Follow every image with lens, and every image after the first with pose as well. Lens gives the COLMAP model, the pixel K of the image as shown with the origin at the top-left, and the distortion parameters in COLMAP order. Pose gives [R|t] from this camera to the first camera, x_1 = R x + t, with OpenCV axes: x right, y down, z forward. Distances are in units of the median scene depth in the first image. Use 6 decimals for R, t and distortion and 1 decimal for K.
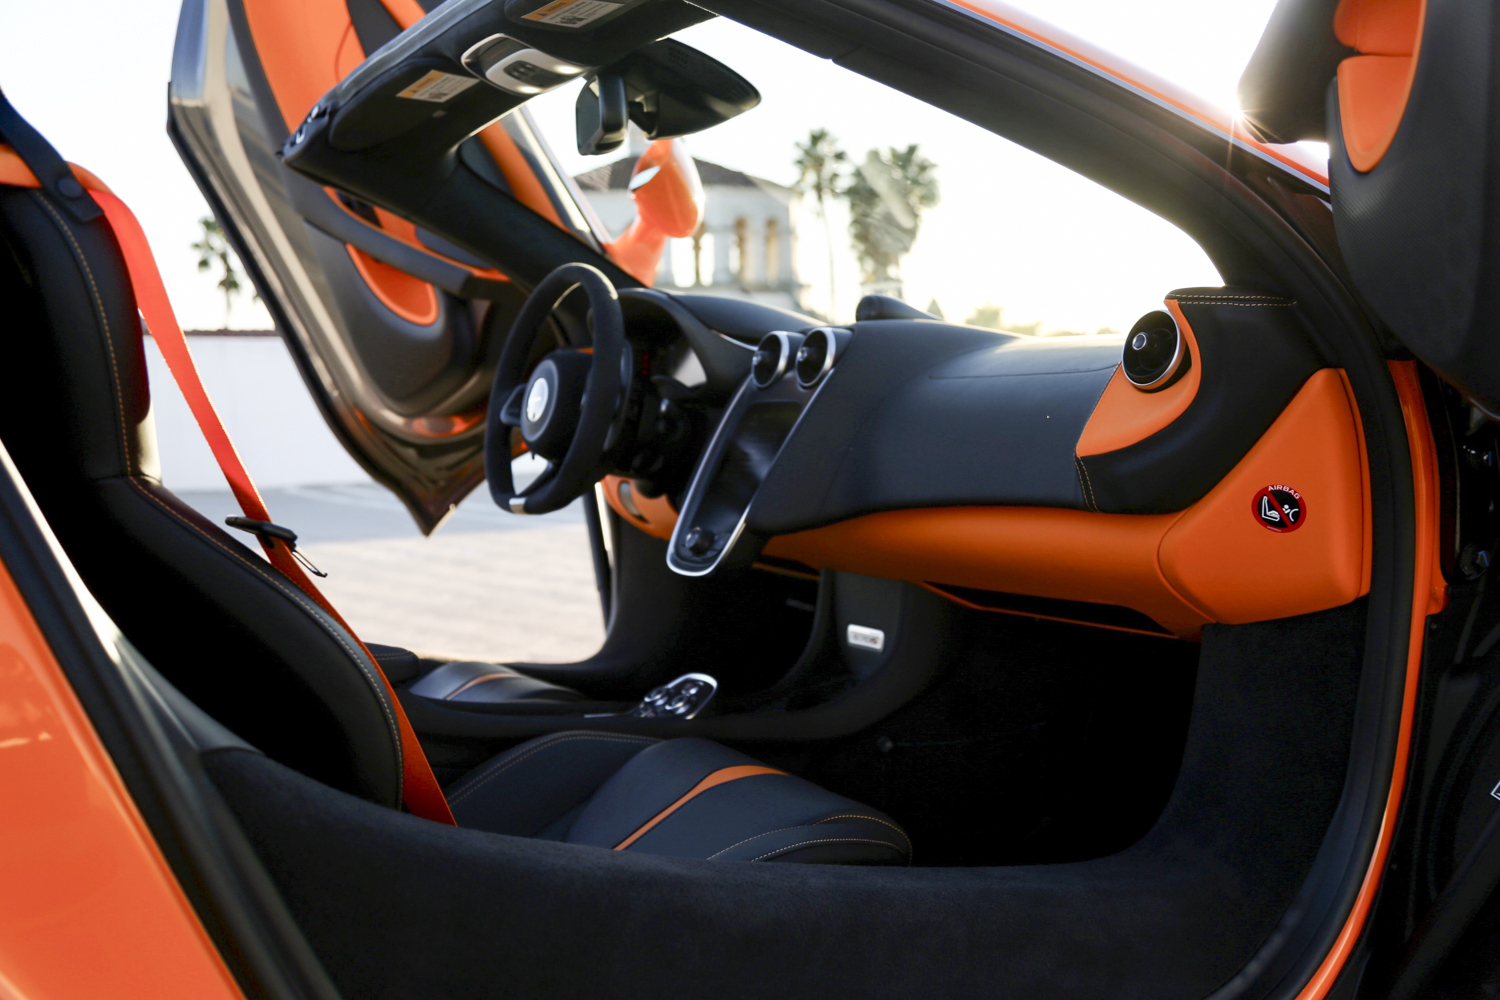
lens RADIAL K [[1601.6, 0, 747.8], [0, 1601.6, 497.8], [0, 0, 1]] dist [-0.009998, 0.000000]
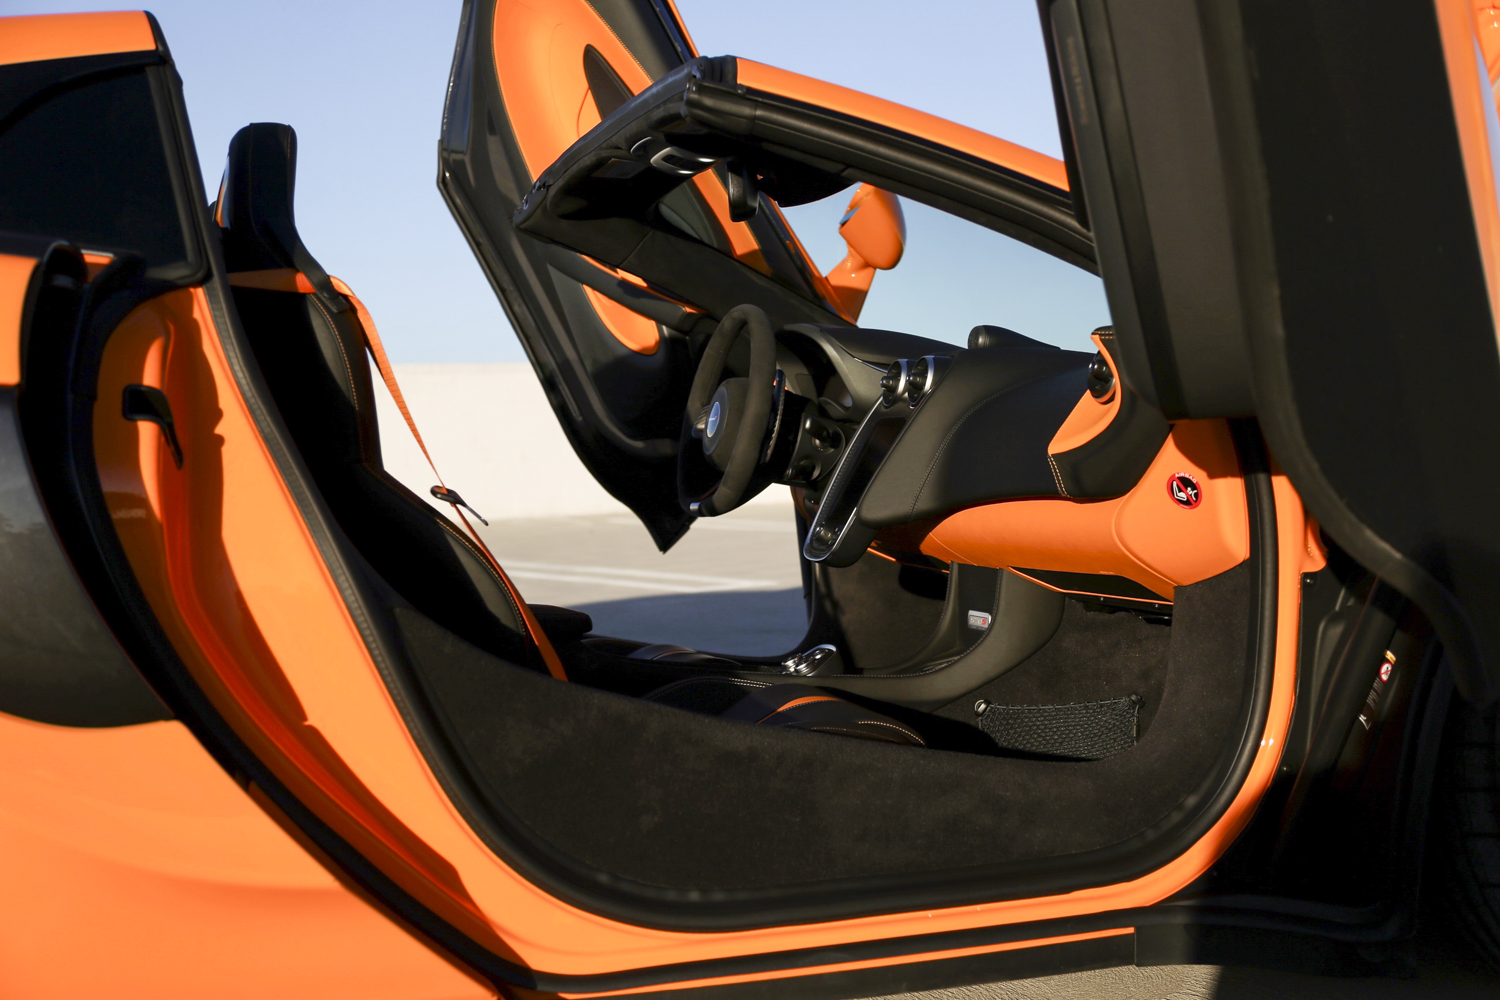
lens RADIAL K [[2017.4, 0, 751.1], [0, 2017.4, 501.0], [0, 0, 1]] dist [0.016029, 0.000000]
pose [[0.976179, -0.001233, -0.216964, 0.265894], [-0.004760, 0.999621, -0.027099, 0.048074], [0.216915, 0.027486, 0.975803, -0.547531]]
